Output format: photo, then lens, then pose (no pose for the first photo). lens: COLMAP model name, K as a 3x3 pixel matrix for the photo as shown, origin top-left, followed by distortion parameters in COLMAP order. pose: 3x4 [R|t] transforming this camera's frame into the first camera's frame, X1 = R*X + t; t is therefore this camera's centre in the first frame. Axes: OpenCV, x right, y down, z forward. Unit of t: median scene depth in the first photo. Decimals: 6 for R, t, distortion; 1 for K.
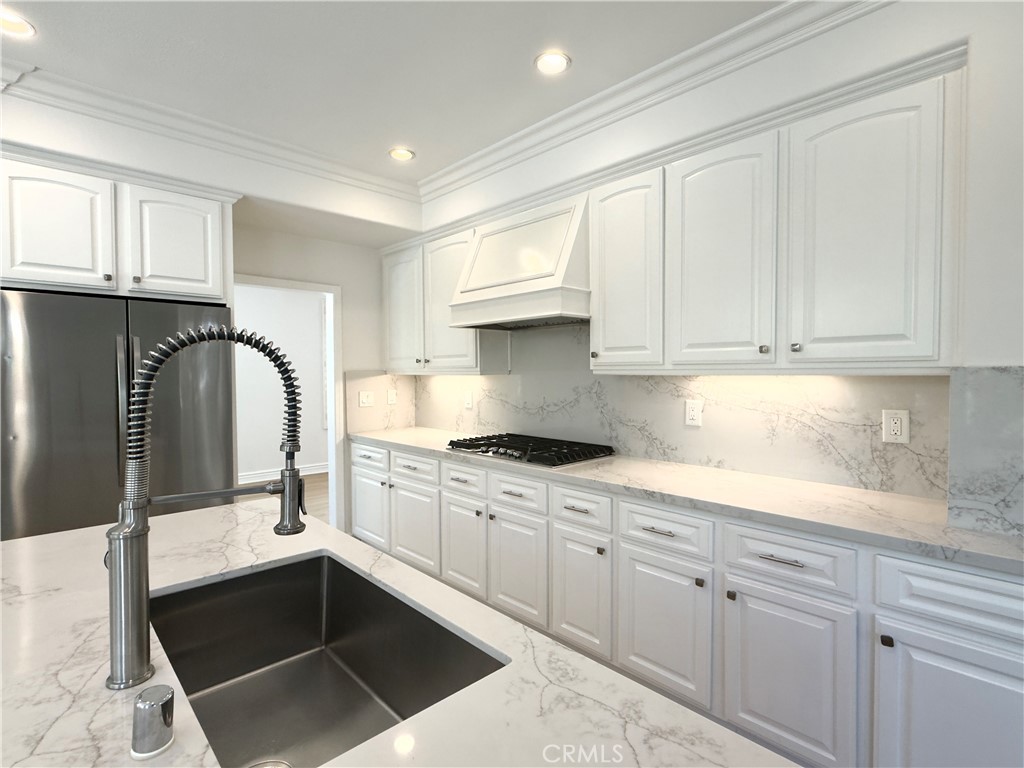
lens RADIAL K [[508.8, 0, 512.3], [0, 508.8, 383.3], [0, 0, 1]] dist [-0.001296, 0.000271]
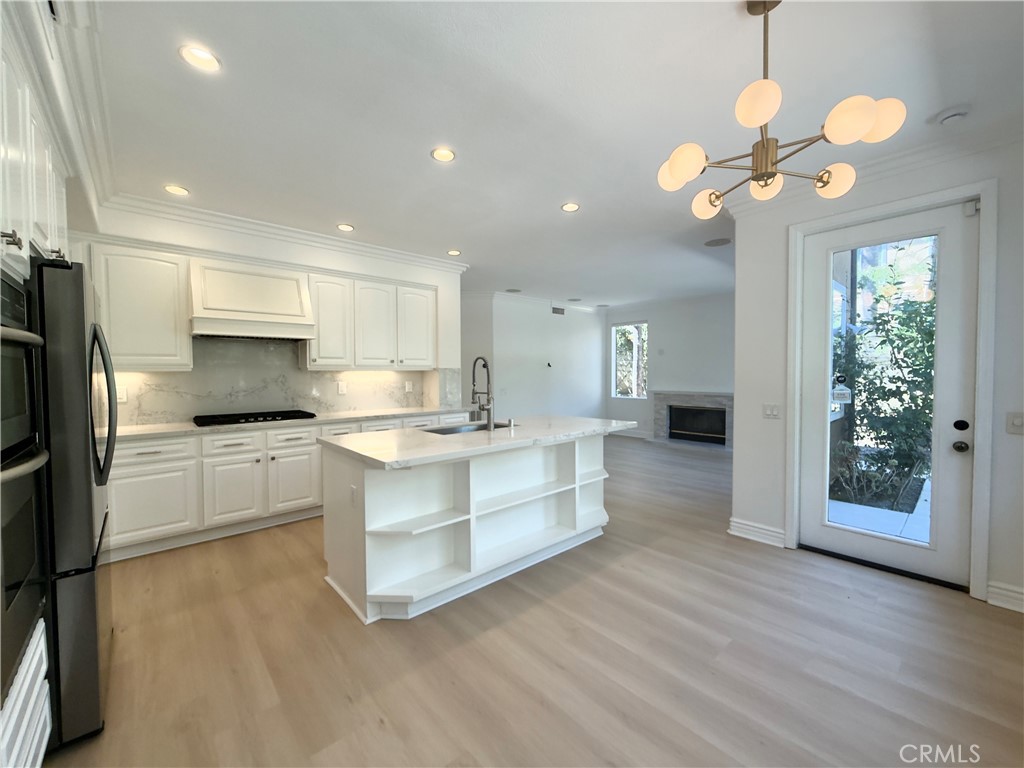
lens RADIAL K [[410.7, 0, 512.3], [0, 410.7, 381.1], [0, 0, 1]] dist [-0.003526, 0.000738]
pose [[0.033044, -0.022755, 0.999195, -1.394283], [0.025584, 0.999432, 0.021914, 0.008252], [-0.999126, 0.024839, 0.033607, 0.199988]]
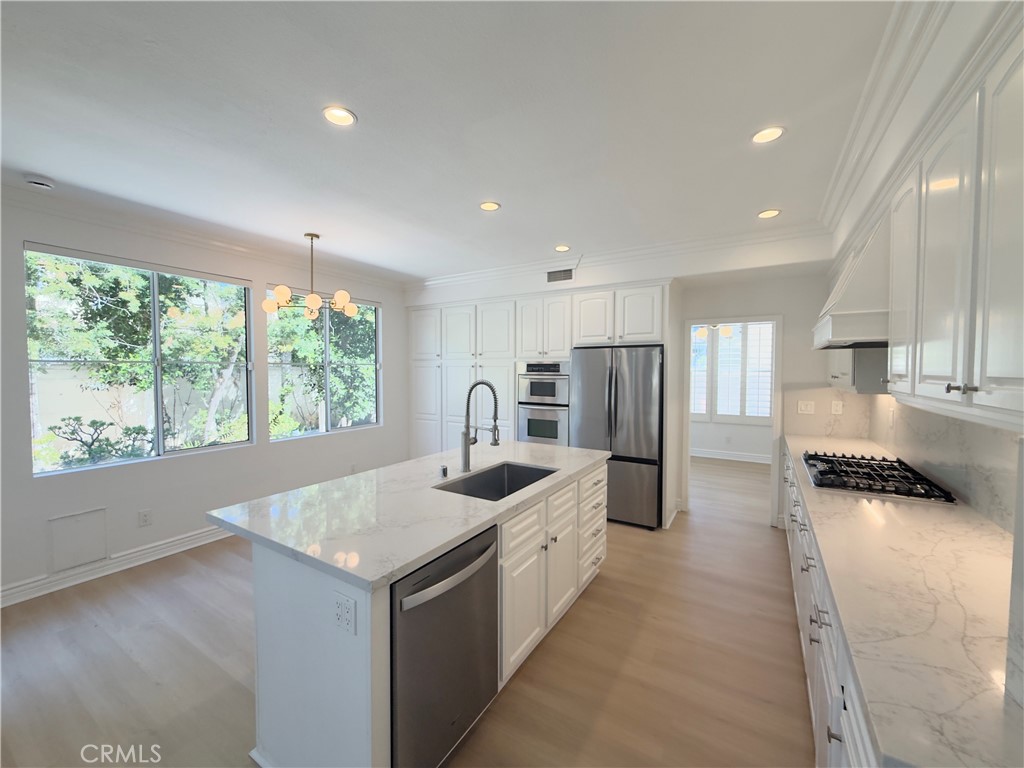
lens RADIAL K [[410.7, 0, 511.5], [0, 410.7, 384.9], [0, 0, 1]] dist [-0.003526, 0.000738]
pose [[0.264203, 0.039847, -0.963644, 0.693396], [-0.024963, 0.999094, 0.034468, -0.057795], [0.964144, 0.014949, 0.264958, 0.148875]]
